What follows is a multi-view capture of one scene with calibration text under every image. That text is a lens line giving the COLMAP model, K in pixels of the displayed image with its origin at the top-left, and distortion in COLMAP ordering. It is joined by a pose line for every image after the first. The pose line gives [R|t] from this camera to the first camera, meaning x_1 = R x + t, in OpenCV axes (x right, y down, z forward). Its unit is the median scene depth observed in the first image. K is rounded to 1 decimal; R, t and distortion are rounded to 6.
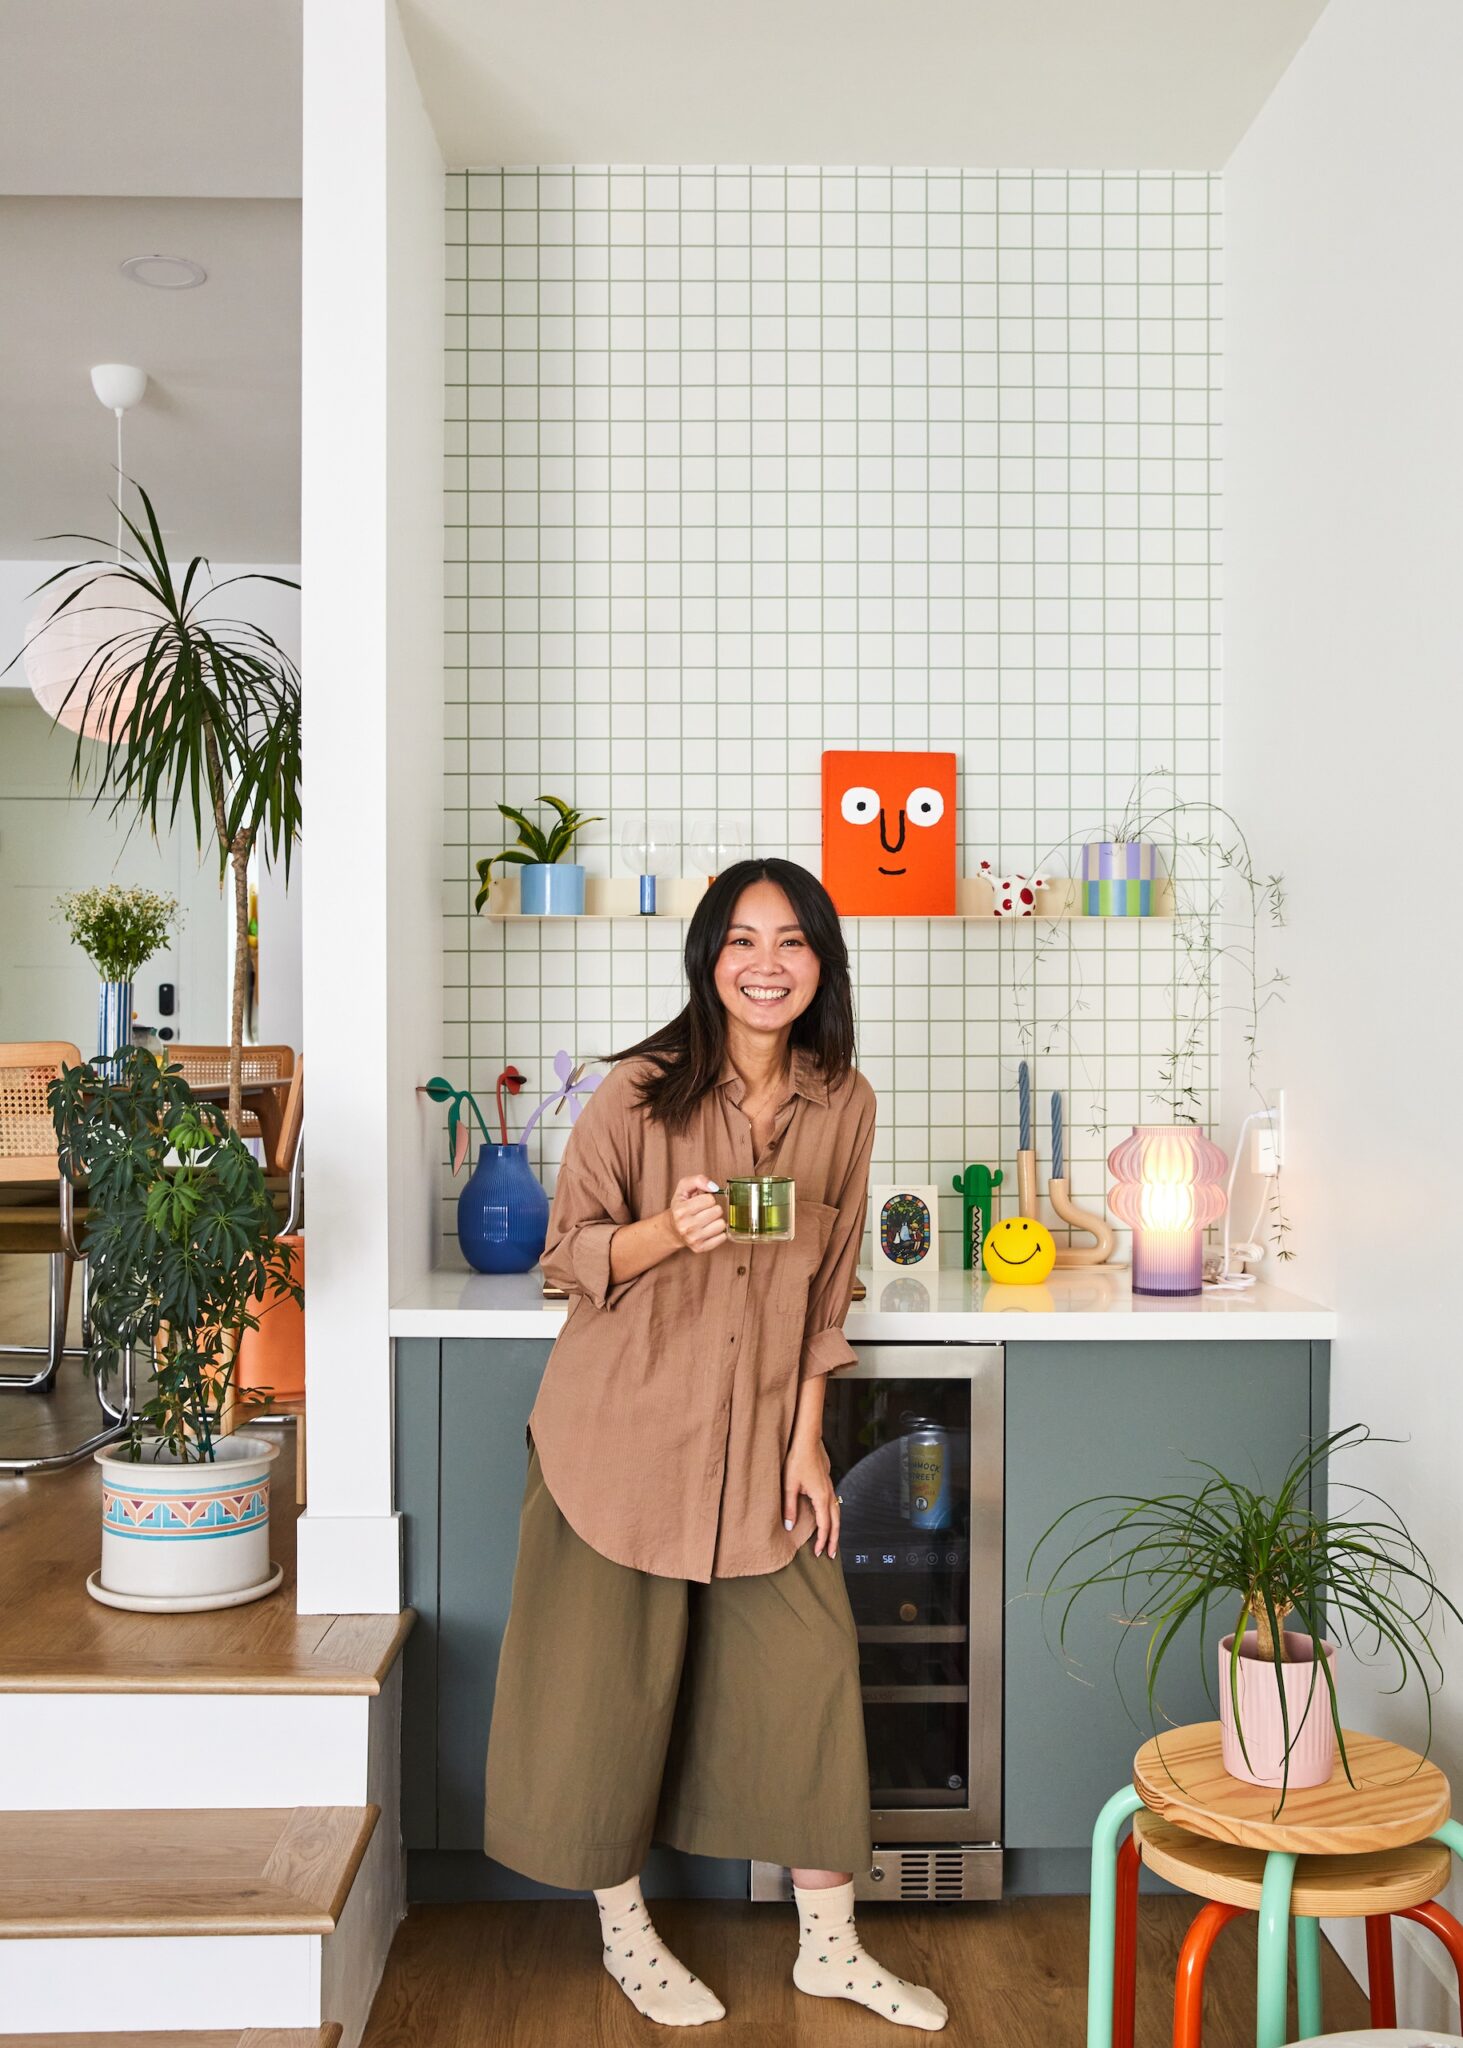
lens RADIAL K [[2132.2, 0, 731.9], [0, 2132.2, 1034.7], [0, 0, 1]] dist [0.001823, 0.000000]
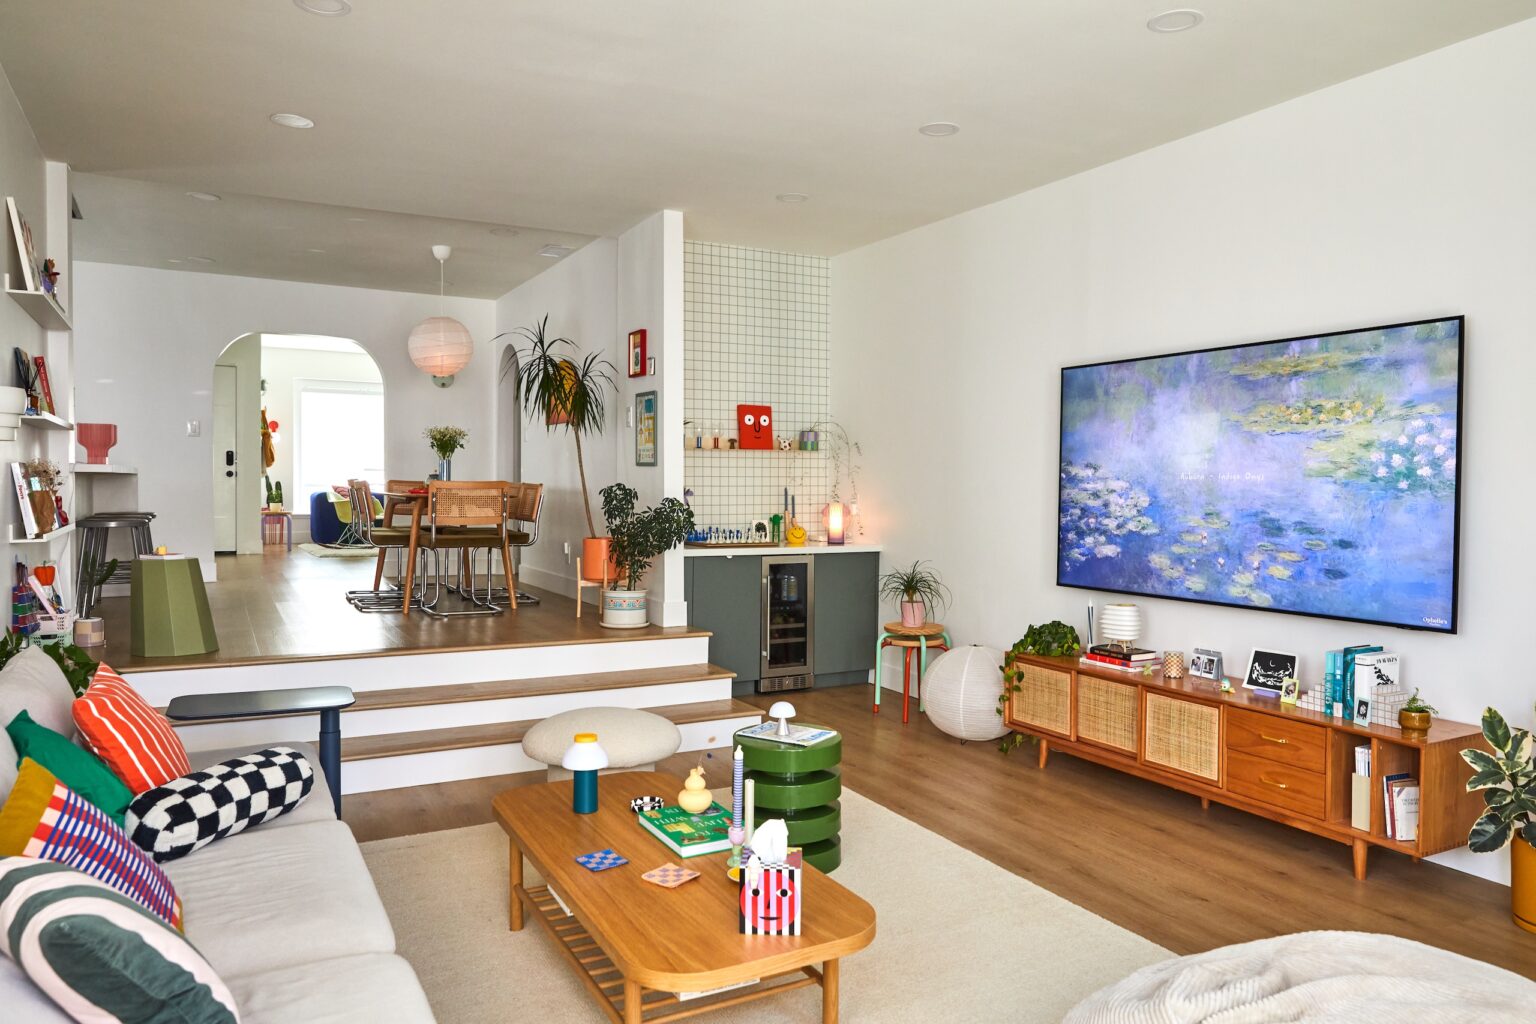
lens RADIAL K [[1057.6, 0, 768.5], [0, 1057.6, 505.5], [0, 0, 1]] dist [0.002478, 0.000172]
pose [[0.897792, -0.003360, 0.440407, -0.730184], [-0.009299, 0.999603, 0.026584, -0.005482], [-0.440321, -0.027962, 0.897405, -0.697457]]
